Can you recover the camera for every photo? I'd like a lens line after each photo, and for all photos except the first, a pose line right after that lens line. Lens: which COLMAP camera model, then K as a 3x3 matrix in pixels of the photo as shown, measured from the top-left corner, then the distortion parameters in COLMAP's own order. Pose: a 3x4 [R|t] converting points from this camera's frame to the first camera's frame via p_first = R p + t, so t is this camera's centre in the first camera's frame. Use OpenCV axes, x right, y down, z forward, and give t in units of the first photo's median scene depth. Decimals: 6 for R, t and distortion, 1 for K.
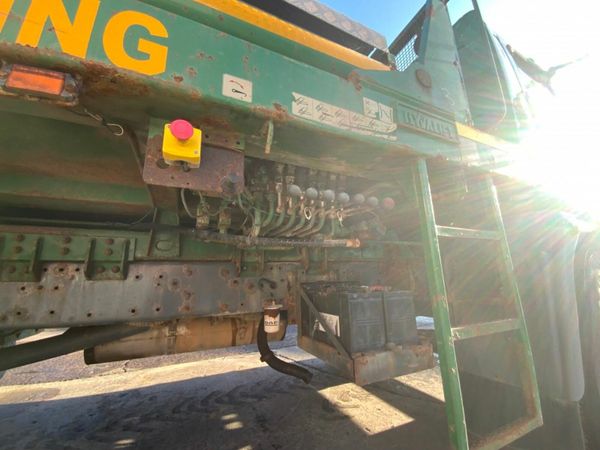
lens RADIAL K [[239.7, 0, 300.0], [0, 239.7, 225.0], [0, 0, 1]] dist [-0.000805, -0.000354]
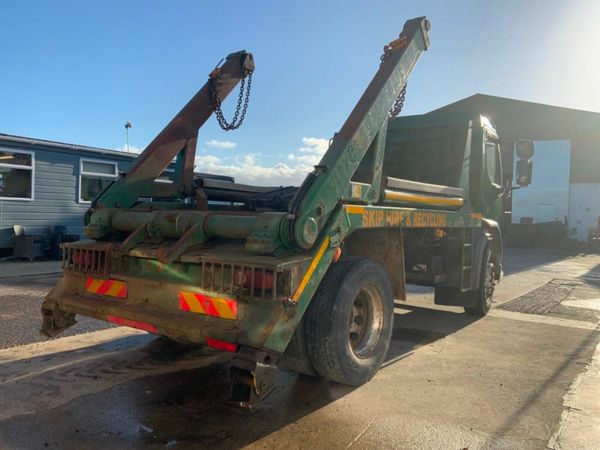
lens RADIAL K [[494.8, 0, 300.0], [0, 494.8, 225.0], [0, 0, 1]] dist [0.102932, -0.214900]
pose [[0.863773, 0.042974, 0.502045, -3.658163], [-0.173395, 0.960855, 0.216081, -0.991322], [-0.473106, -0.273697, 0.837413, -2.816382]]
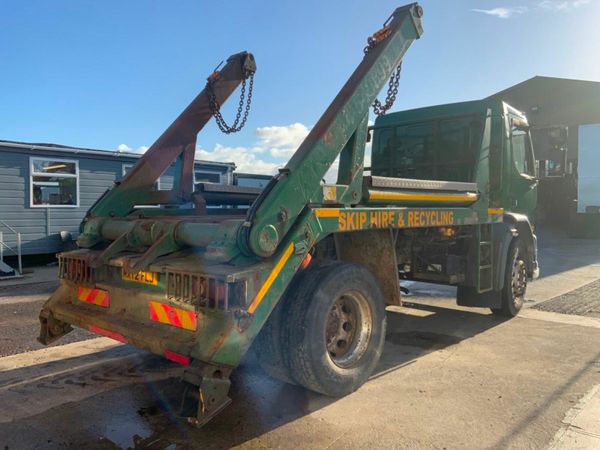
lens RADIAL K [[494.8, 0, 300.0], [0, 494.8, 225.0], [0, 0, 1]] dist [0.102932, -0.214900]
pose [[0.919700, 0.012820, 0.392412, -3.101661], [-0.116902, 0.963077, 0.242521, -1.104439], [-0.374813, -0.268921, 0.887241, -2.937313]]
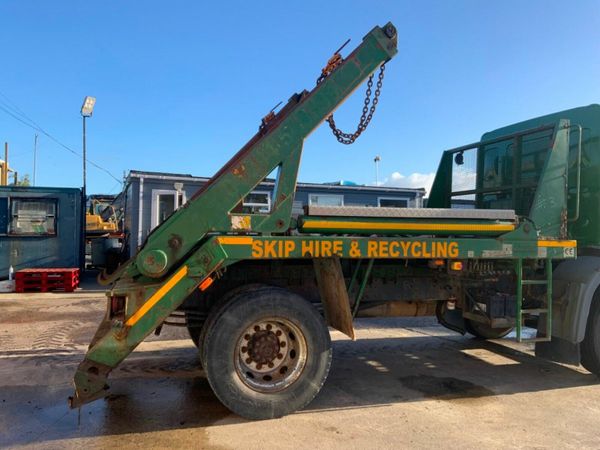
lens RADIAL K [[494.8, 0, 300.0], [0, 494.8, 225.0], [0, 0, 1]] dist [0.102932, -0.214900]
pose [[0.991176, 0.038999, -0.126689, -0.923130], [-0.009192, 0.973661, 0.227815, -1.304245], [0.132236, -0.224640, 0.965428, -3.352101]]
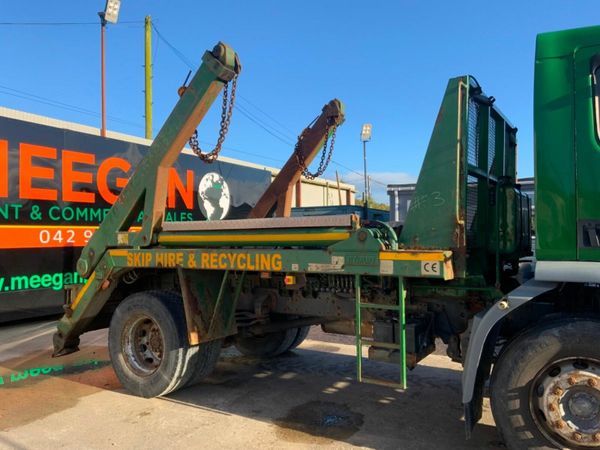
lens RADIAL K [[494.8, 0, 300.0], [0, 494.8, 225.0], [0, 0, 1]] dist [0.102932, -0.214900]
pose [[0.556302, -0.001124, -0.830979, 2.679687], [0.194642, 0.972356, 0.128989, -0.940787], [0.807863, -0.233500, 0.541143, -1.290942]]
